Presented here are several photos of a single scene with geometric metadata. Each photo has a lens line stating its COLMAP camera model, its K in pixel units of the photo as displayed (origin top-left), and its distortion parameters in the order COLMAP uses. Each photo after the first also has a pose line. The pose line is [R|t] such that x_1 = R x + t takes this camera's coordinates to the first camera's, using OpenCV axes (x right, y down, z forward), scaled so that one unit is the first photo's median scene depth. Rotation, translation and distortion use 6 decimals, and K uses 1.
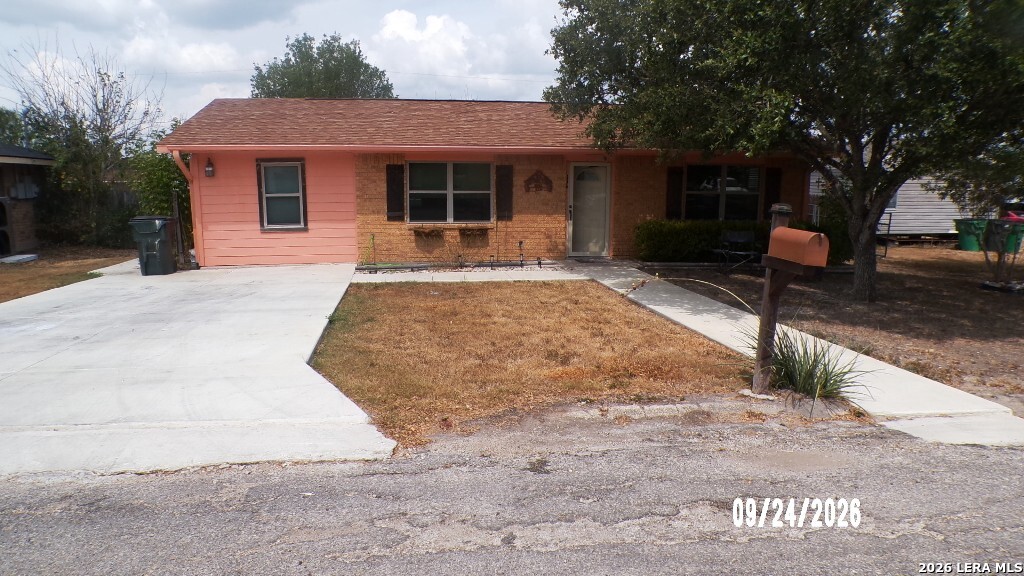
lens RADIAL K [[710.2, 0, 502.6], [0, 710.2, 287.6], [0, 0, 1]] dist [-0.024398, -0.001487]
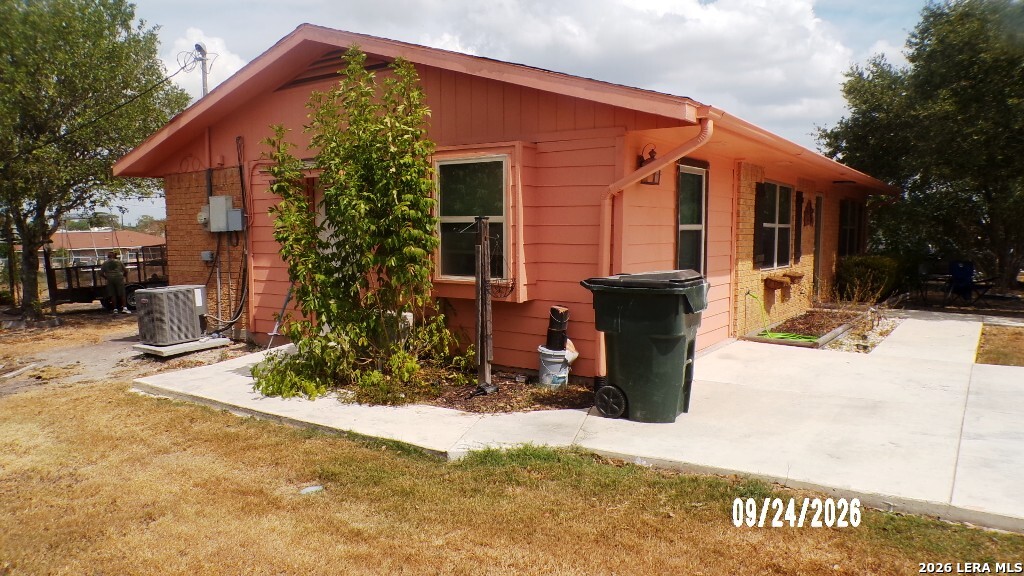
lens RADIAL K [[710.2, 0, 508.4], [0, 710.2, 297.3], [0, 0, 1]] dist [-0.024398, -0.001487]
pose [[0.679444, -0.064915, 0.730850, -0.783638], [0.109475, 0.993898, -0.013496, -0.084000], [-0.725514, 0.089180, 0.682405, 0.721415]]
